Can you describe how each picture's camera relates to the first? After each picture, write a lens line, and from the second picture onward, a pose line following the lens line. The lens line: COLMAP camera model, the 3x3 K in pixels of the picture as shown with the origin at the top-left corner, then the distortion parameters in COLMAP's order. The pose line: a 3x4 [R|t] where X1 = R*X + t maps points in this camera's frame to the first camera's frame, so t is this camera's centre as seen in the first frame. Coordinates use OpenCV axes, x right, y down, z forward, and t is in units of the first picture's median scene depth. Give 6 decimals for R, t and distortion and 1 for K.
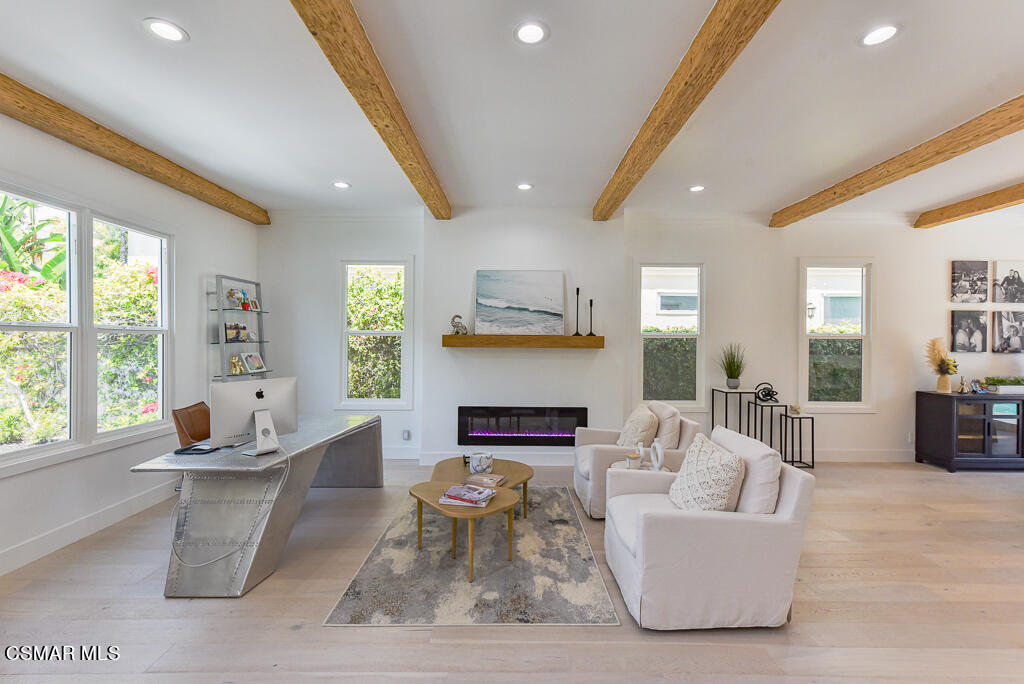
lens RADIAL K [[444.9, 0, 512.4], [0, 444.9, 340.5], [0, 0, 1]] dist [0.009435, -0.001765]
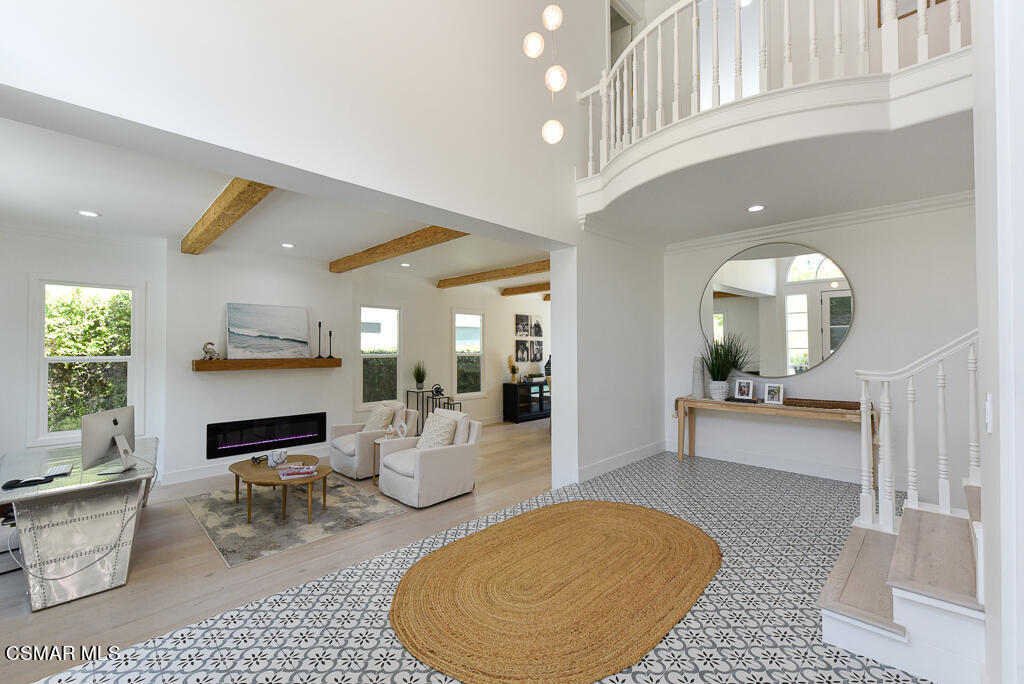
lens RADIAL K [[401.8, 0, 515.2], [0, 401.8, 343.6], [0, 0, 1]] dist [0.000316, -0.000062]
pose [[0.706360, 0.004785, 0.707837, -0.272164], [0.008776, 0.999841, -0.015516, -0.028878], [-0.707799, 0.017172, 0.706206, -0.239968]]
